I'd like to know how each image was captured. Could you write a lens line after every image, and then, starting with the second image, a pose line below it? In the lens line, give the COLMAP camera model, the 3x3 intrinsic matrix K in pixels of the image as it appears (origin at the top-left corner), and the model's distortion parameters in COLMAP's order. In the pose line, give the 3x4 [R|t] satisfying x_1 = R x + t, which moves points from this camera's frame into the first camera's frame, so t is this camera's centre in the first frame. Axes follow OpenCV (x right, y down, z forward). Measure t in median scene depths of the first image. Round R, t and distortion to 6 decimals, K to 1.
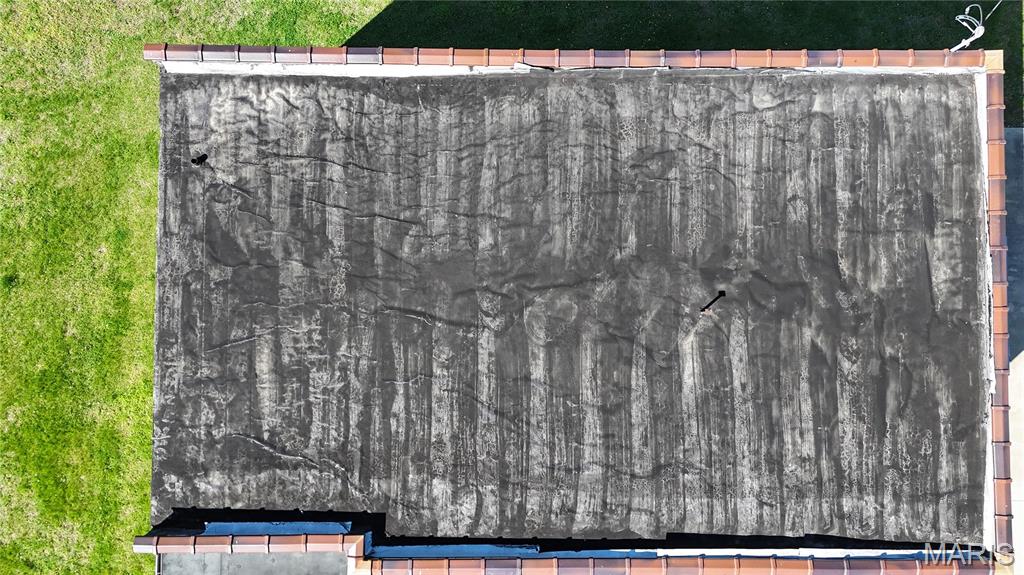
lens RADIAL K [[716.9, 0, 510.2], [0, 716.9, 289.3], [0, 0, 1]] dist [0.067931, -0.060687]
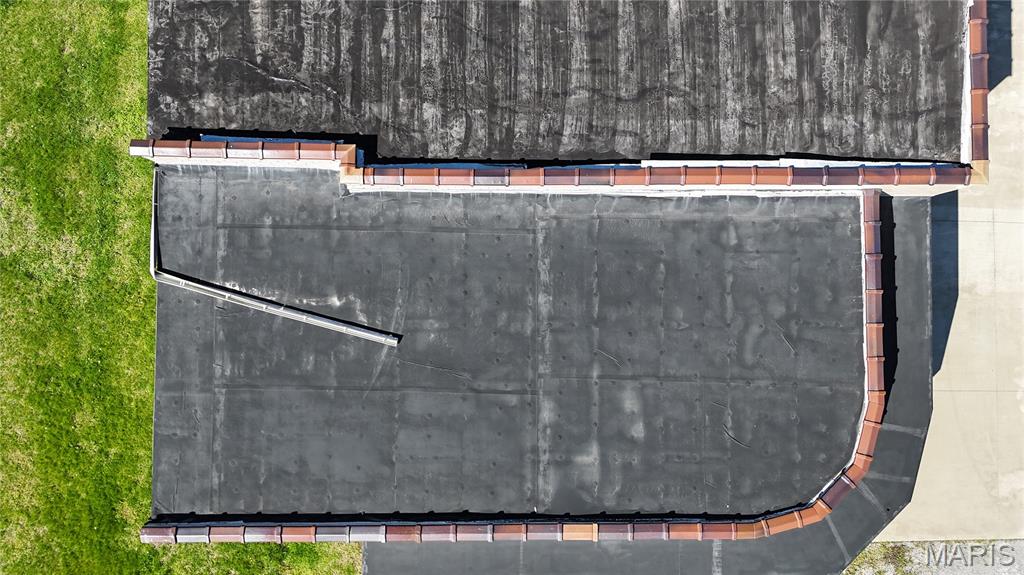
lens RADIAL K [[716.9, 0, 510.5], [0, 716.9, 285.1], [0, 0, 1]] dist [0.067931, -0.060687]
pose [[1.000000, 0.000198, 0.000569, 0.016323], [-0.000198, 1.000000, -0.000838, 0.521847], [-0.000569, 0.000838, 0.999999, -0.021466]]
